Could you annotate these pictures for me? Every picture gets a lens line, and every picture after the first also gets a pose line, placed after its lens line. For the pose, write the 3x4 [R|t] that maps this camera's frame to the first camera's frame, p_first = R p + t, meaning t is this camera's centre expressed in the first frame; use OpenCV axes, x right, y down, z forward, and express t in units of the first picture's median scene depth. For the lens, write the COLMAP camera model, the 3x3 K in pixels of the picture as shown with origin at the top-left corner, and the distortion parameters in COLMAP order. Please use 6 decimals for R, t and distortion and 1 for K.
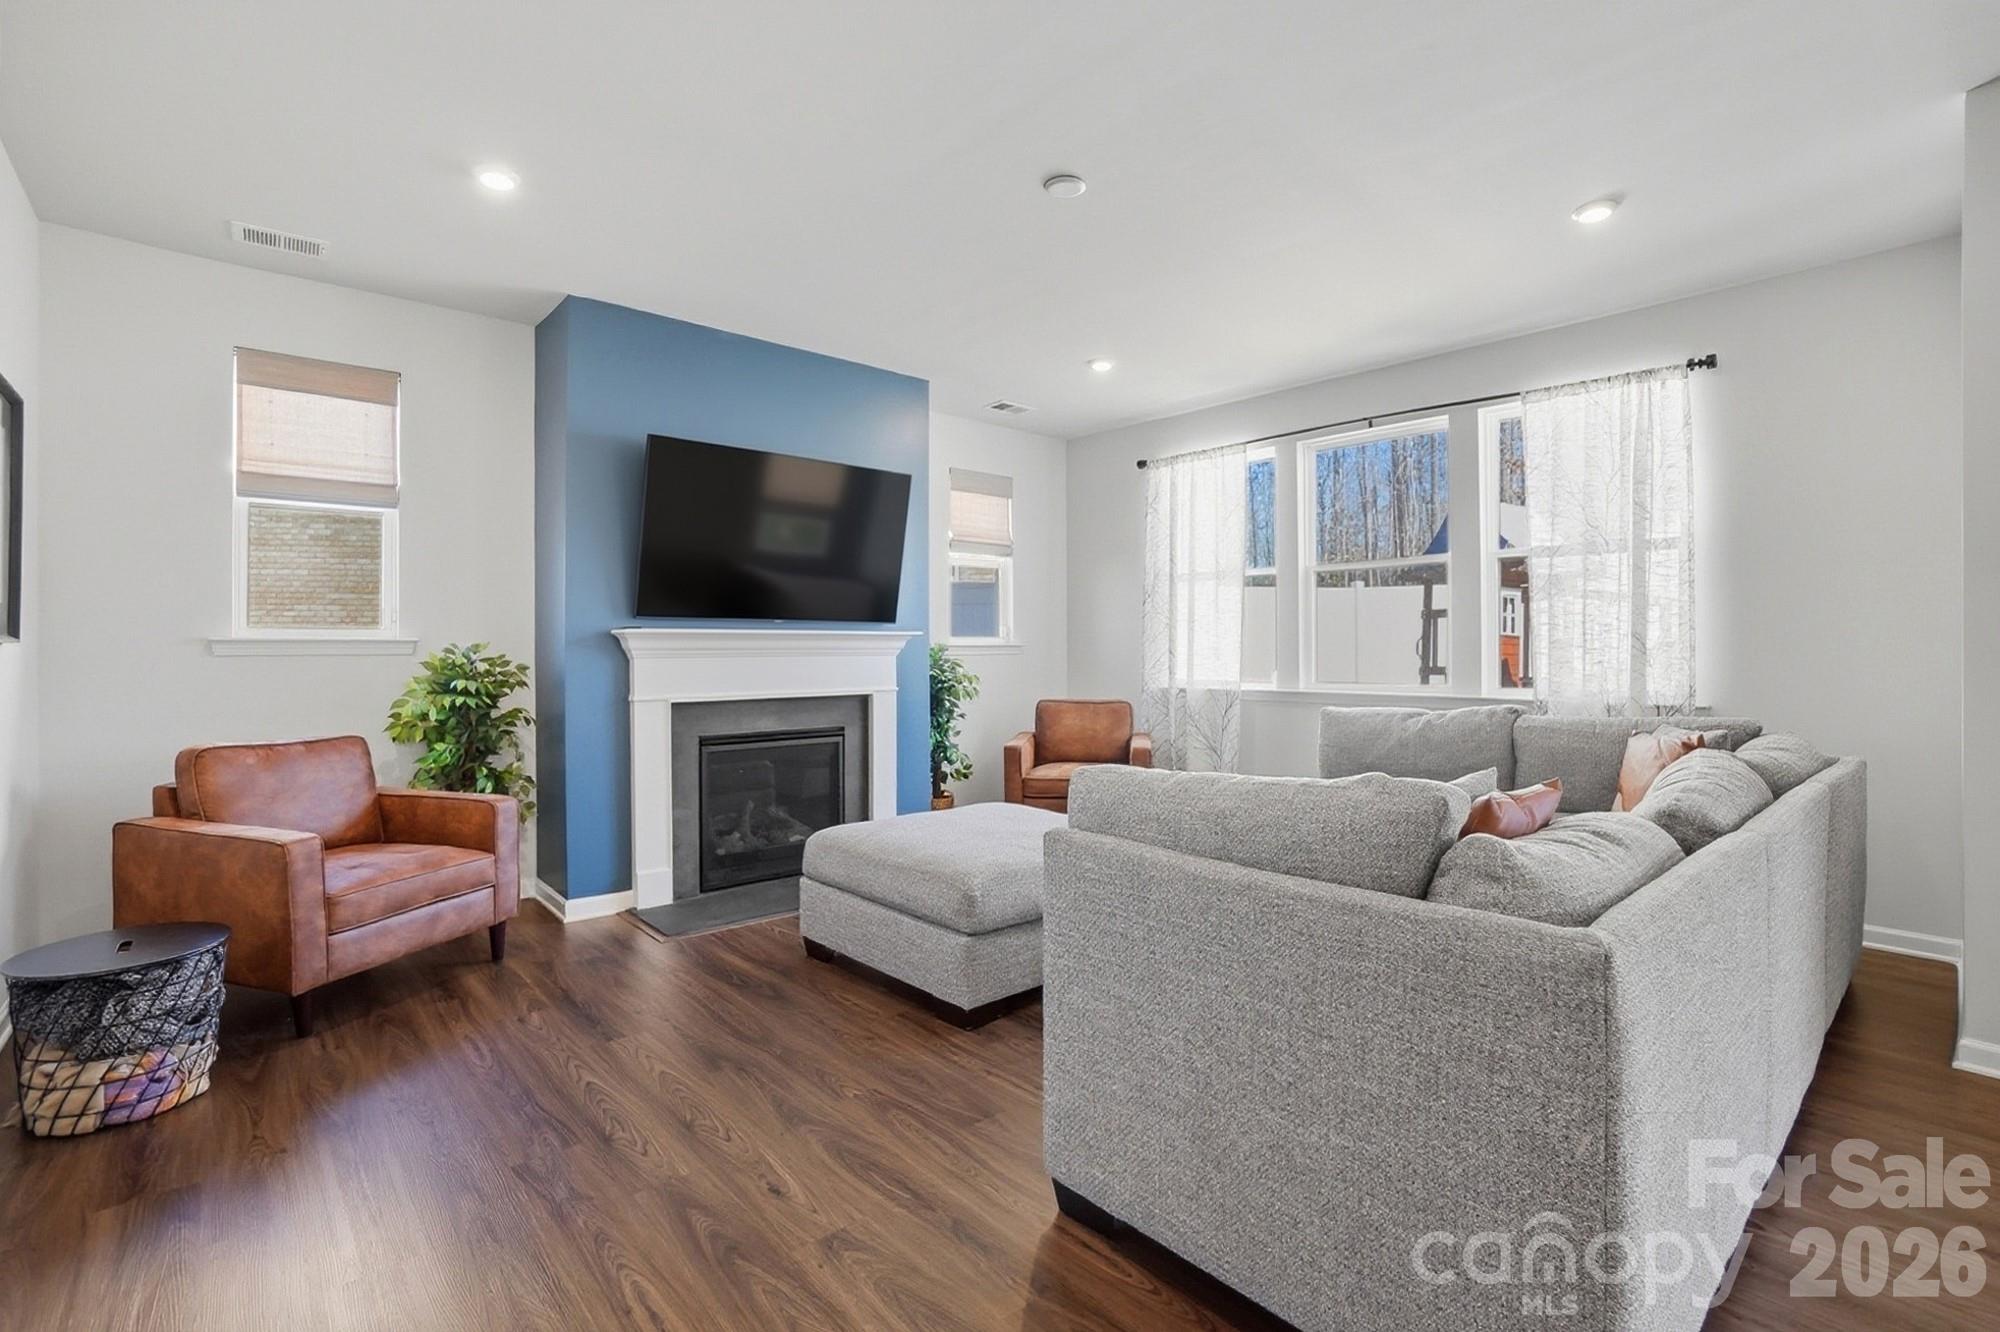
lens RADIAL K [[893.9, 0, 973.6], [0, 893.9, 657.2], [0, 0, 1]] dist [0.000325, 0.000409]
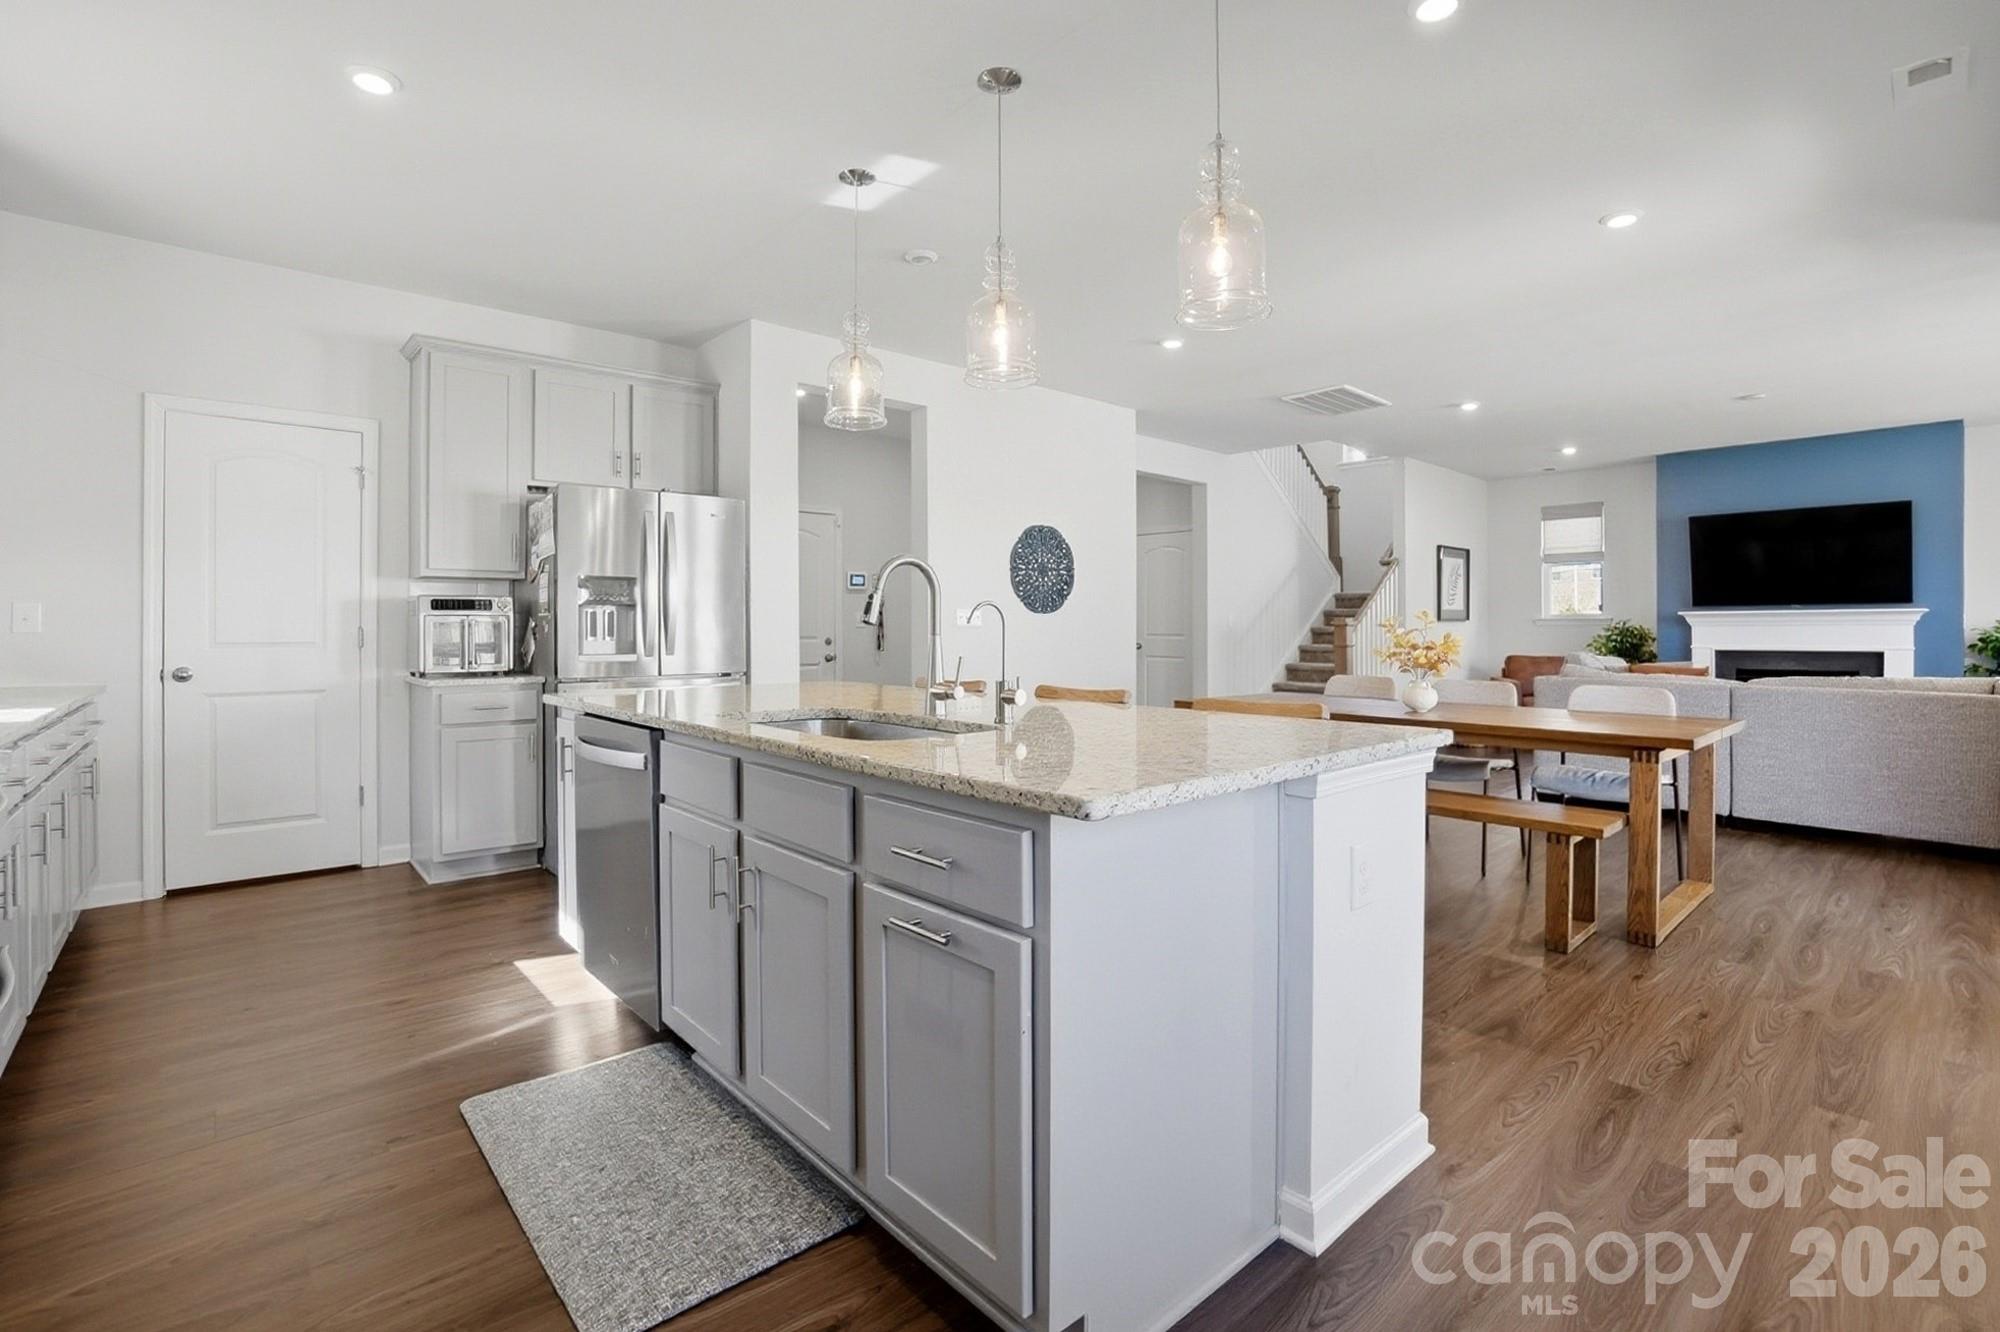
lens RADIAL K [[887.5, 0, 982.1], [0, 887.5, 633.9], [0, 0, 1]] dist [-0.062022, 0.019744]
pose [[0.000411, 0.012157, -0.999926, 2.215146], [-0.008855, 0.999887, 0.012153, 0.010348], [0.999961, 0.008849, 0.000518, -0.828832]]
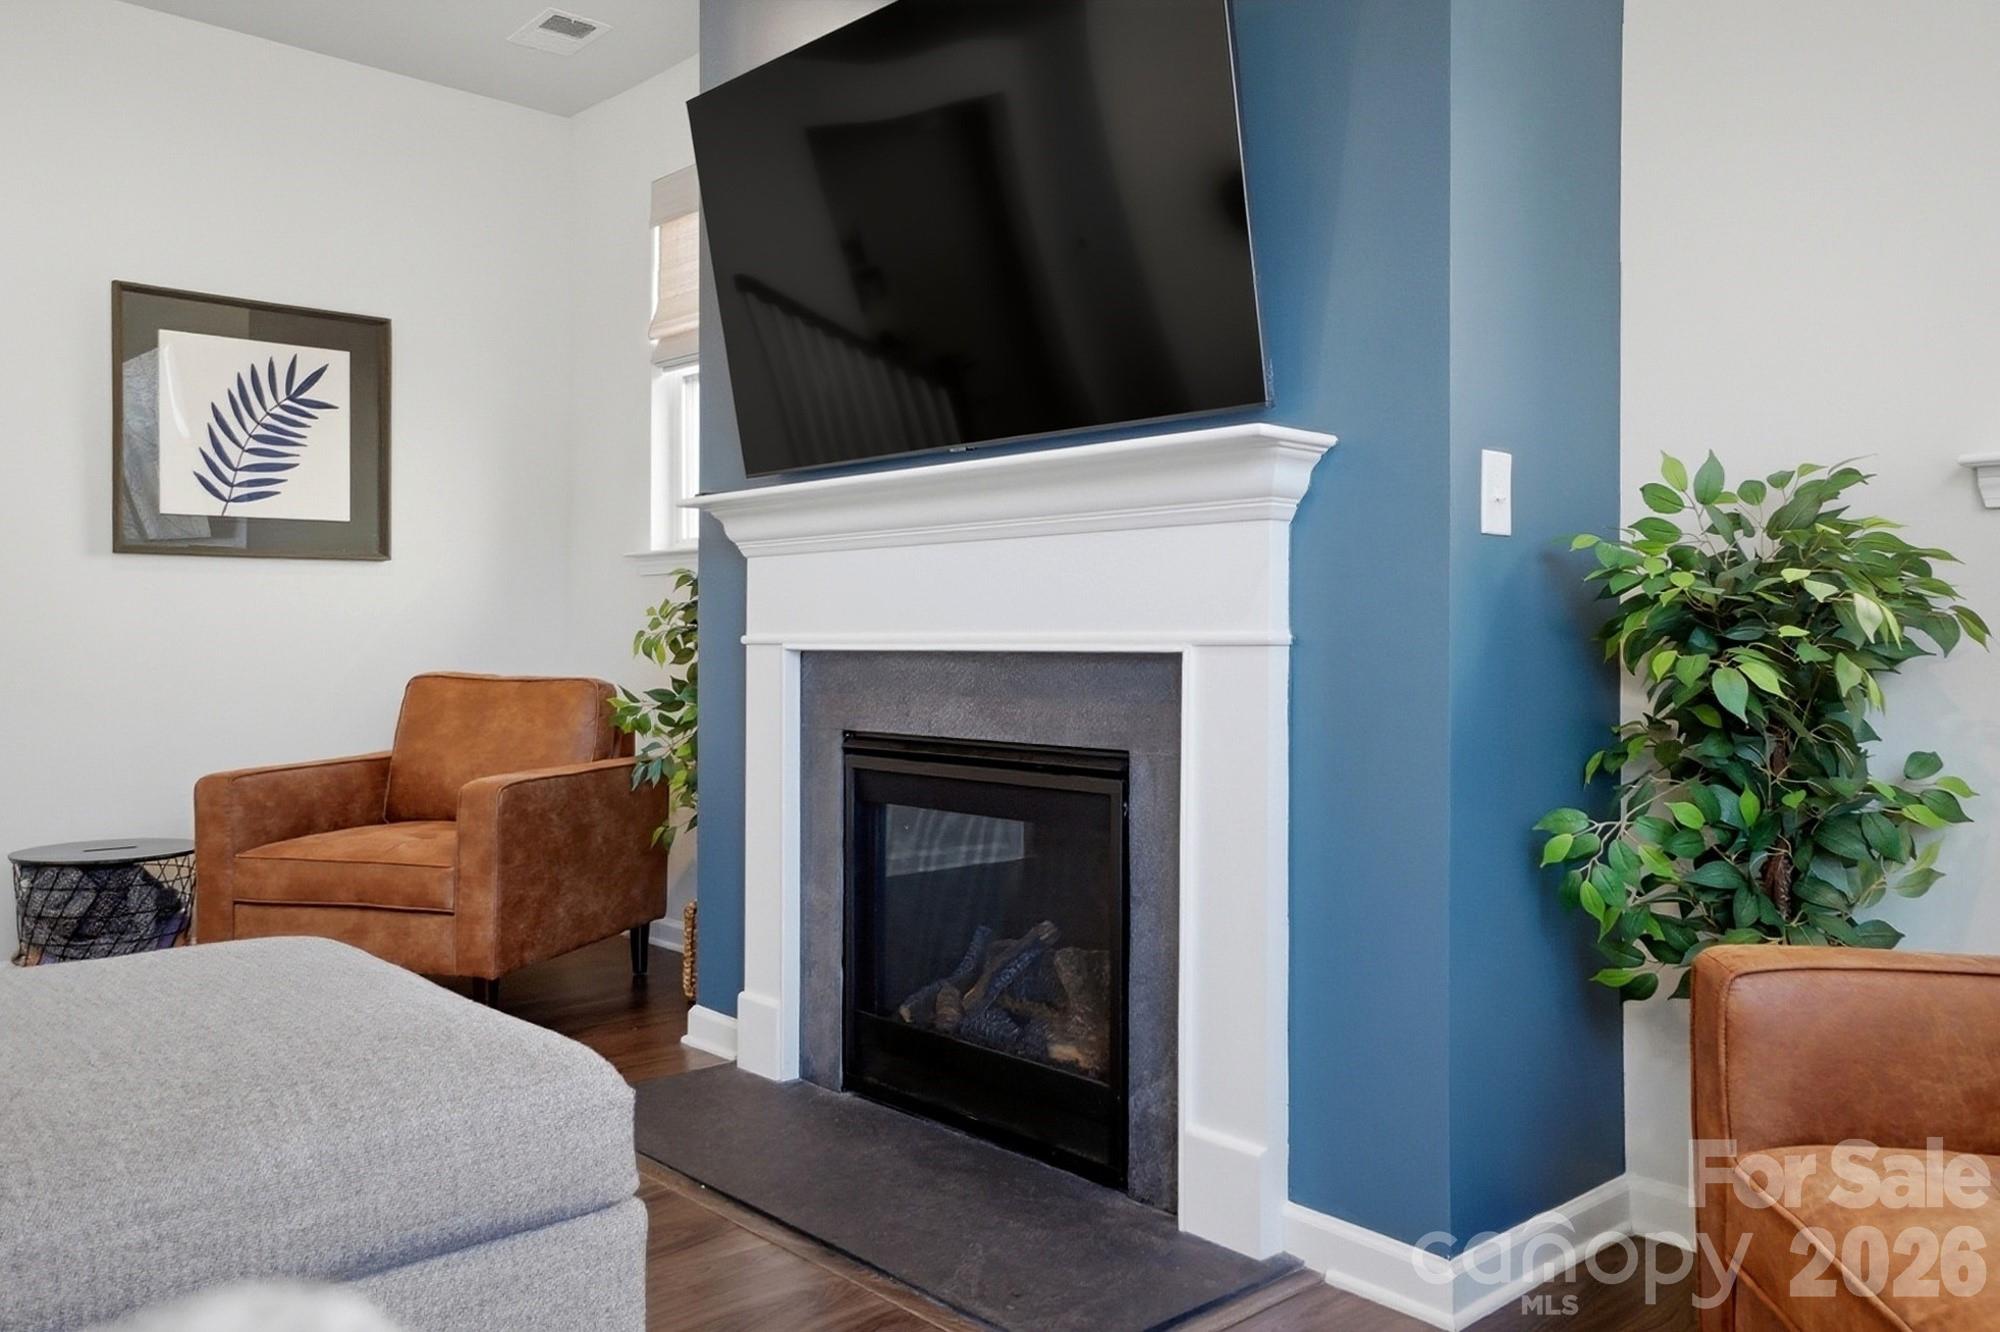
lens RADIAL K [[1547.0, 0, 1000.0], [0, 1547.0, 666.0], [0, 0, 1]] dist [-0.001902, -0.000328]
pose [[0.024260, 0.014415, -0.999602, 0.713126], [-0.009809, 0.999851, 0.014180, 0.072406], [0.999658, 0.009461, 0.024397, 1.661460]]
